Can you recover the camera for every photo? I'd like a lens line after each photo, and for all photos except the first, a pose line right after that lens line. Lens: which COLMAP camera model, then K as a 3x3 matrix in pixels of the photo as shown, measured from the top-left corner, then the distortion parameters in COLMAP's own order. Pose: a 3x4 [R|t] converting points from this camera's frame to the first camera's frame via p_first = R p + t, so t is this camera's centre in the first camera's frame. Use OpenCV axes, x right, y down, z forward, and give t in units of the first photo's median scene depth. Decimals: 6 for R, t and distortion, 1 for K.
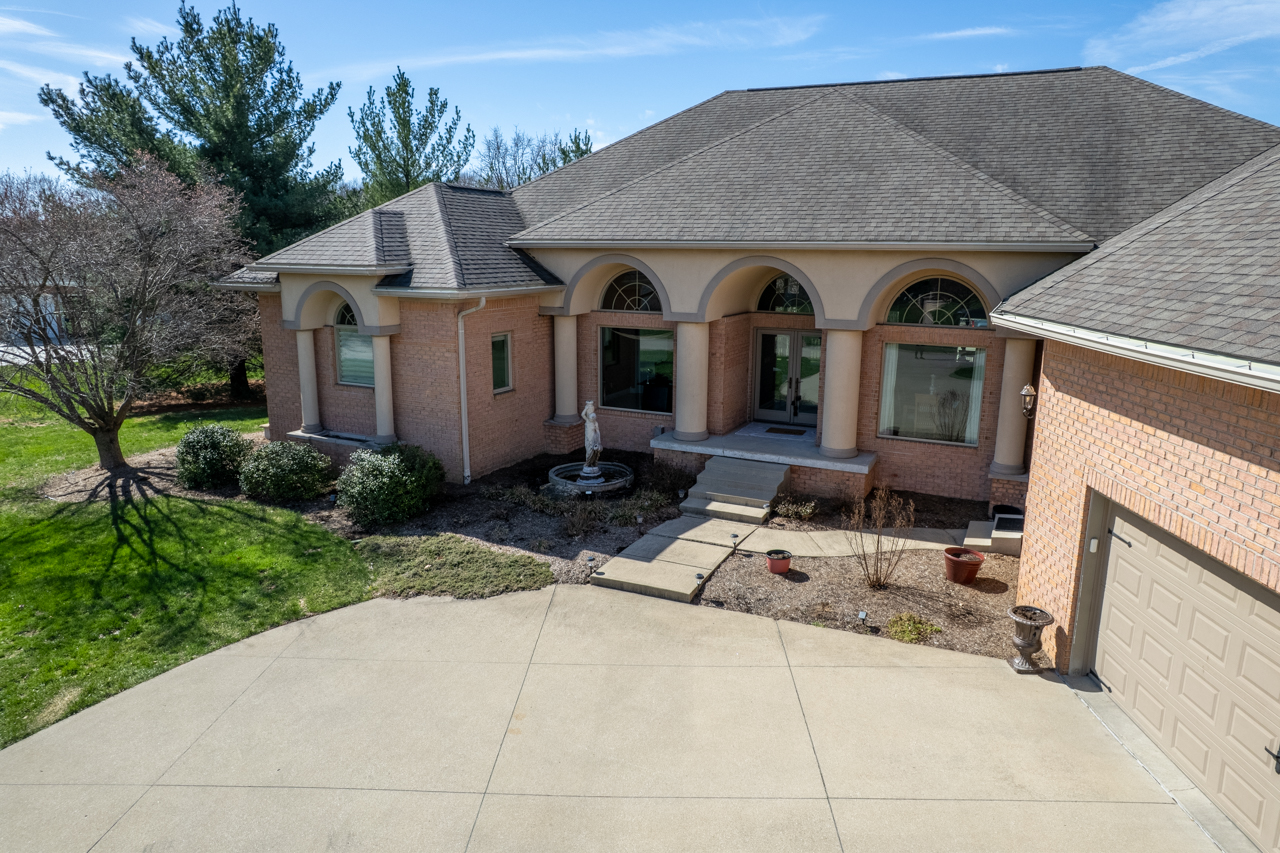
lens RADIAL K [[825.6, 0, 642.9], [0, 825.6, 428.0], [0, 0, 1]] dist [-0.075217, 0.065281]
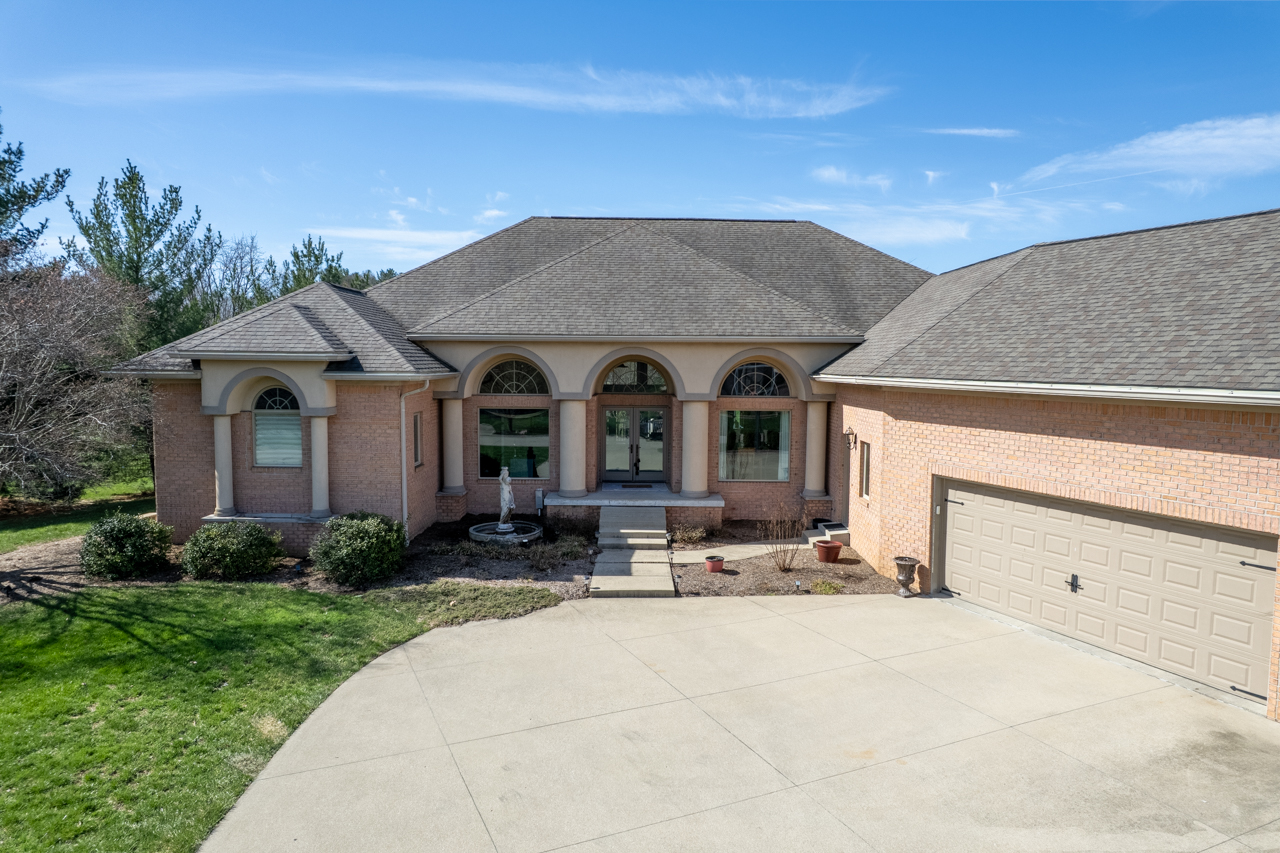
lens RADIAL K [[825.6, 0, 642.9], [0, 825.6, 428.0], [0, 0, 1]] dist [-0.075217, 0.065281]
pose [[0.895810, -0.036076, 0.442971, -0.430293], [0.092829, 0.989904, -0.107107, 0.059661], [-0.434635, 0.137069, 0.890115, -0.154242]]
